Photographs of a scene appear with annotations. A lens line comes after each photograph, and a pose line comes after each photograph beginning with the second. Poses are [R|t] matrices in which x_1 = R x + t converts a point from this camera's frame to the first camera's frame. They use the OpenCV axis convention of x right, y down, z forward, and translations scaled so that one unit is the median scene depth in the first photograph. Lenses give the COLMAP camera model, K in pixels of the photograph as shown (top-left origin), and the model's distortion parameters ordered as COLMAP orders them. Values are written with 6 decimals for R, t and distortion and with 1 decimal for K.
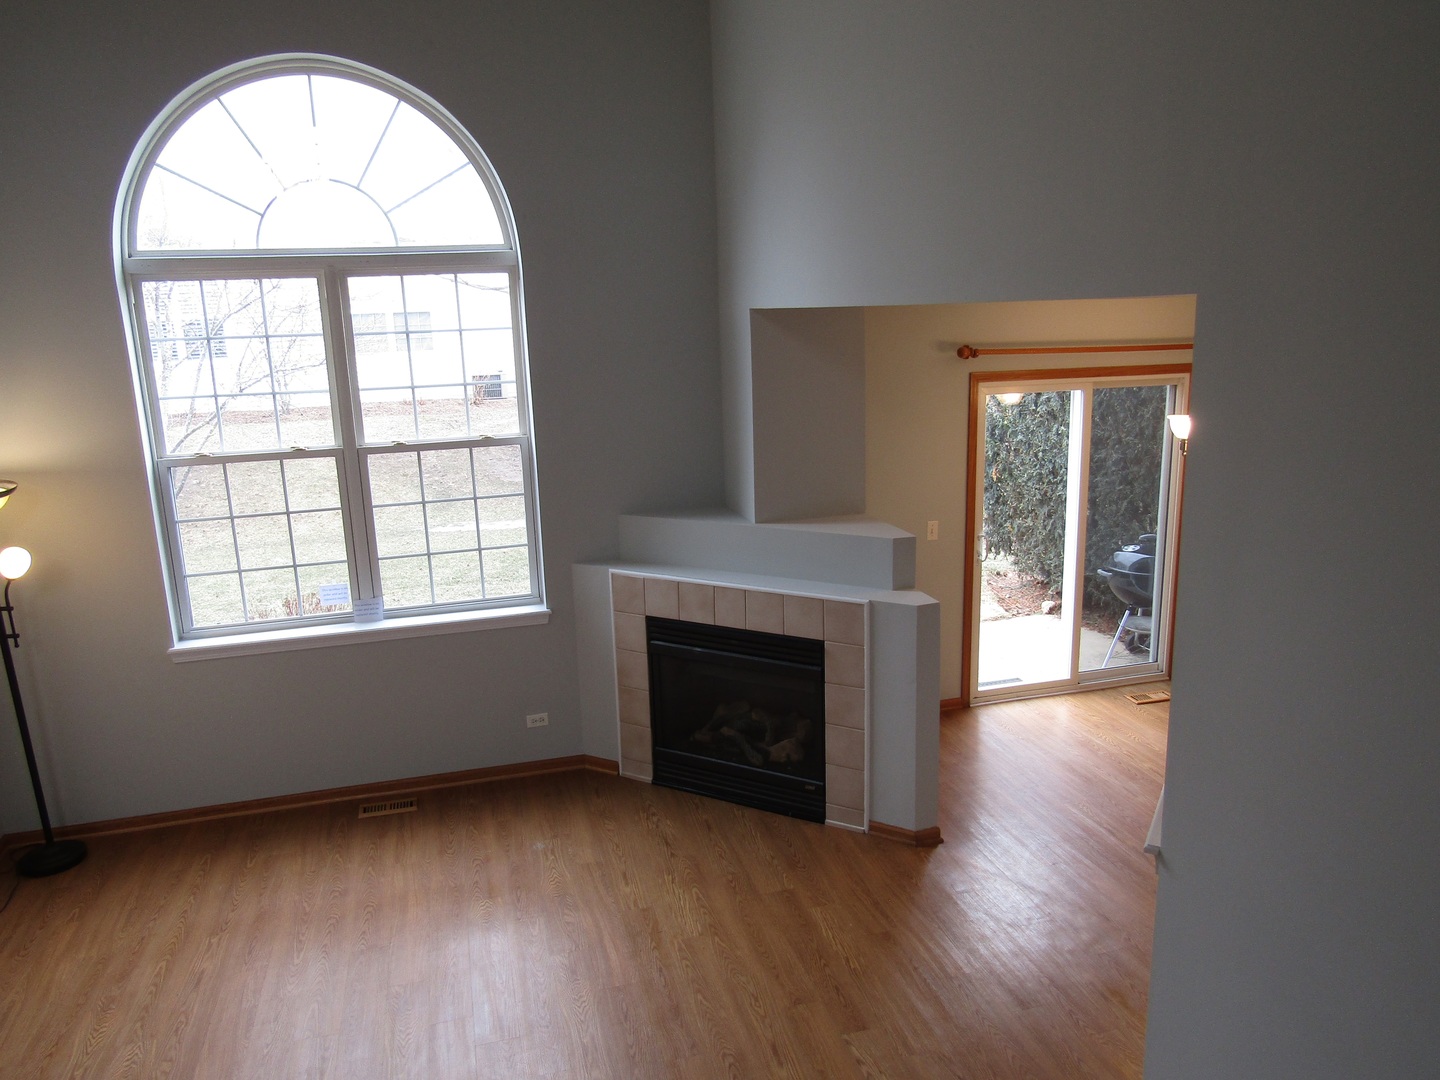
lens RADIAL K [[1011.0, 0, 723.9], [0, 1011.0, 543.3], [0, 0, 1]] dist [-0.006285, 0.002857]
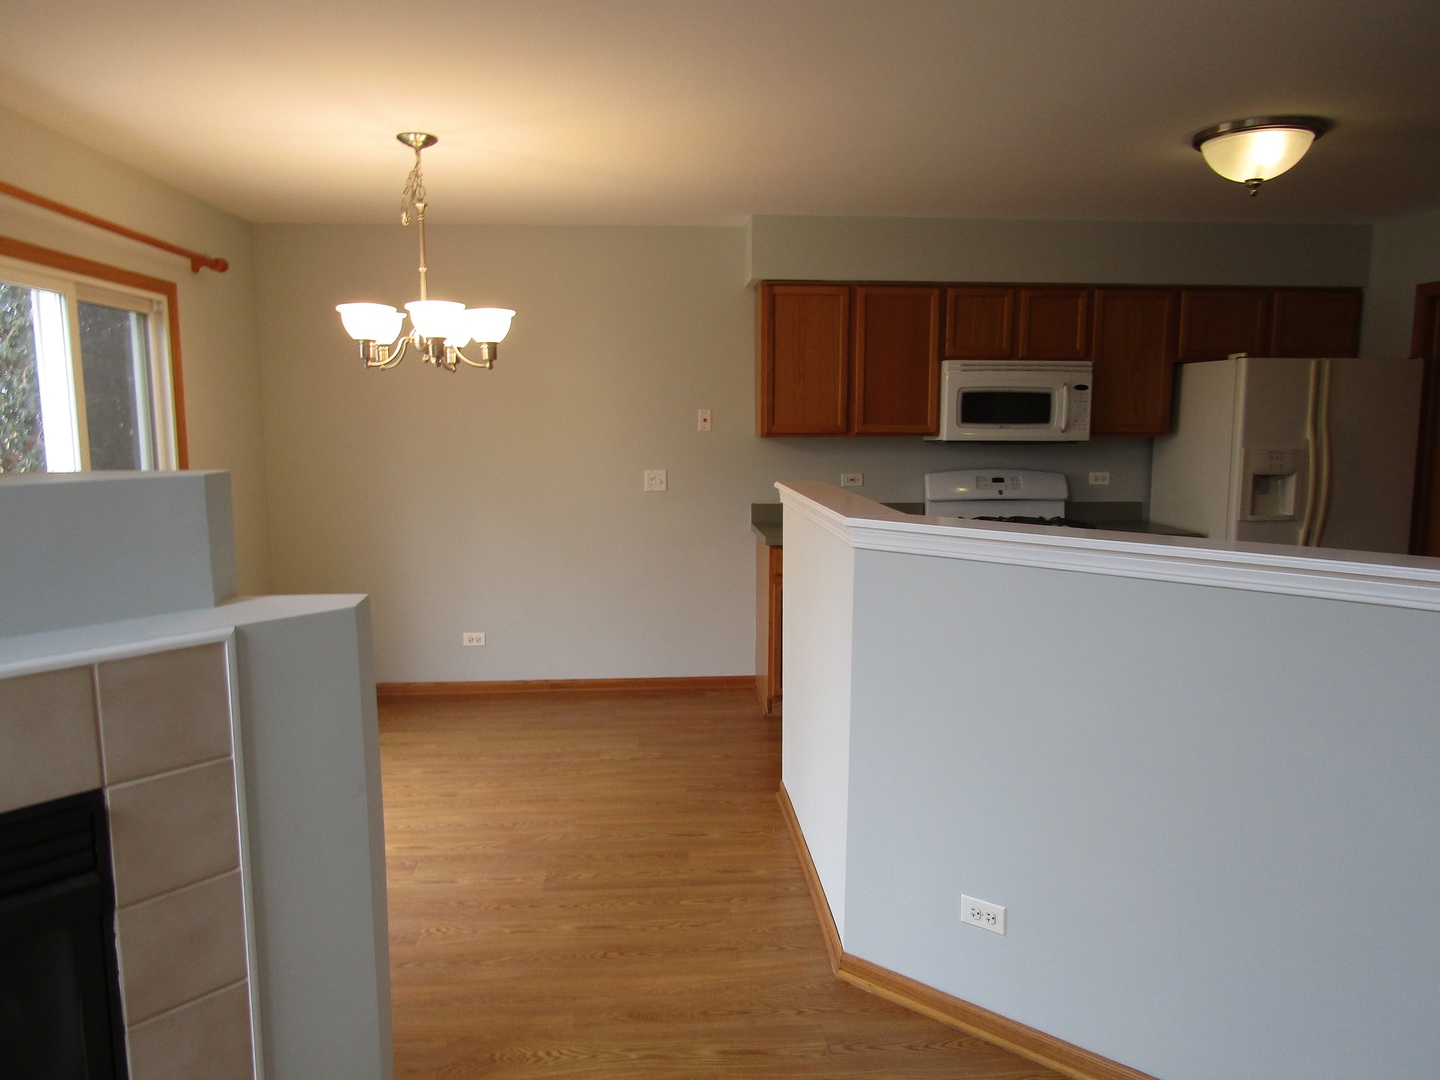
lens RADIAL K [[1011.0, 0, 713.6], [0, 1011.0, 537.0], [0, 0, 1]] dist [-0.006285, 0.002857]
pose [[0.187273, -0.096110, 0.977595, -0.106524], [0.218312, 0.974385, 0.053973, 0.023031], [-0.957741, 0.203313, 0.203458, 0.405302]]
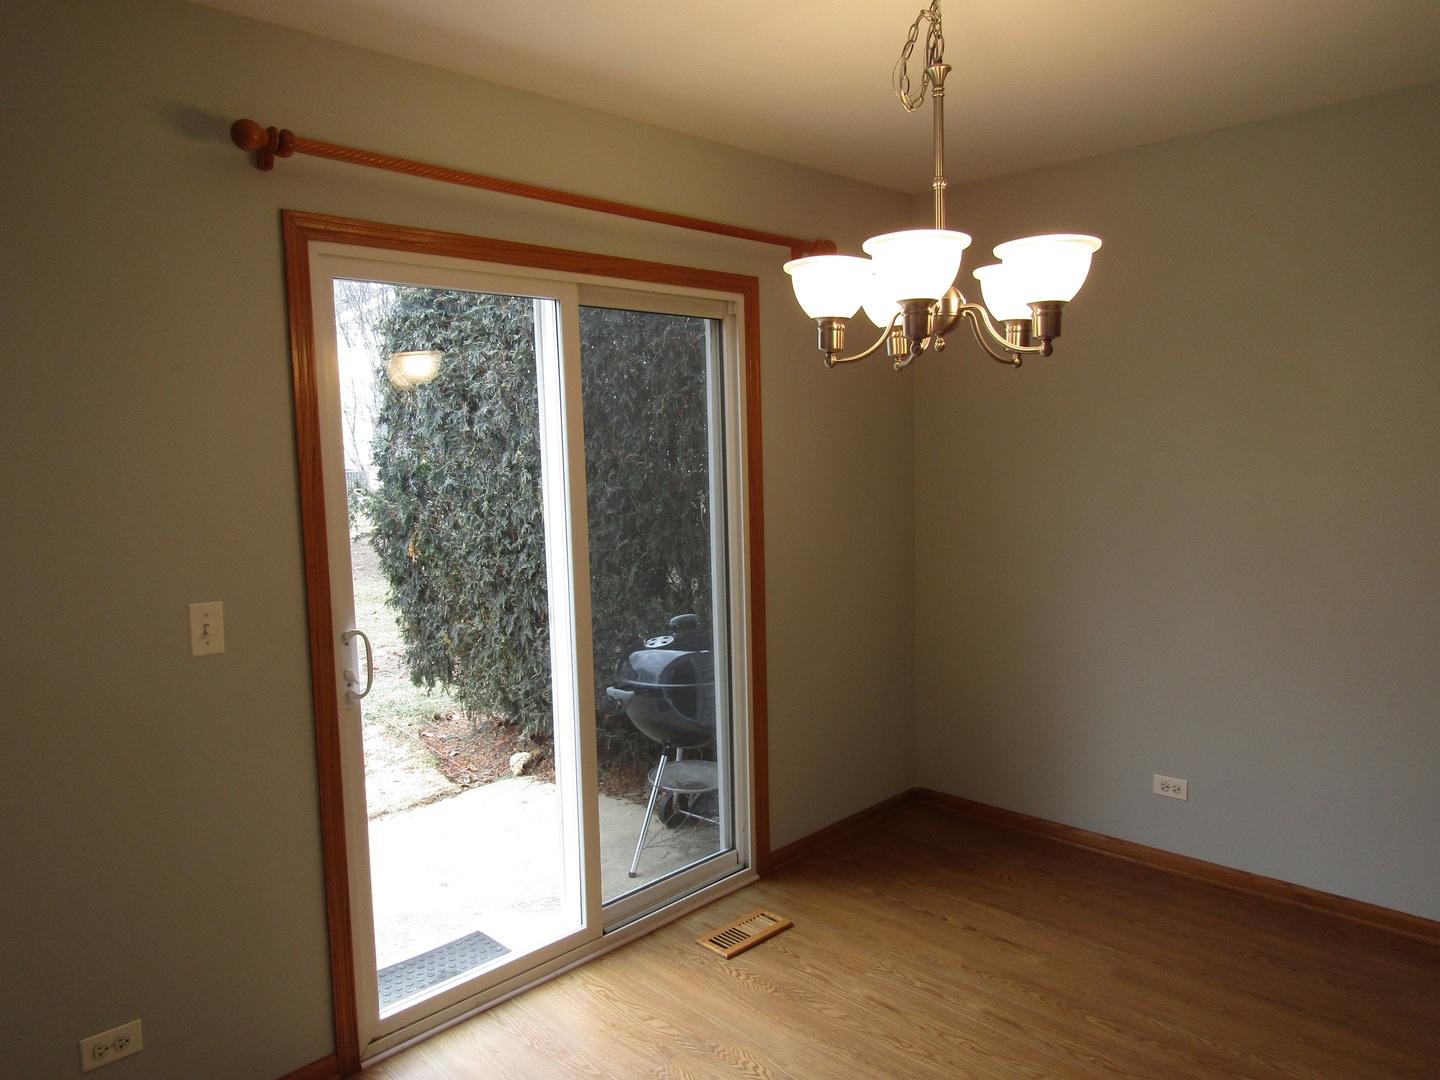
lens RADIAL K [[1011.0, 0, 747.4], [0, 1011.0, 538.1], [0, 0, 1]] dist [-0.006285, 0.002857]
pose [[0.849857, -0.041215, 0.525398, 0.131067], [0.115138, 0.987375, -0.108785, 0.012448], [-0.514282, 0.152945, 0.843873, 0.420892]]
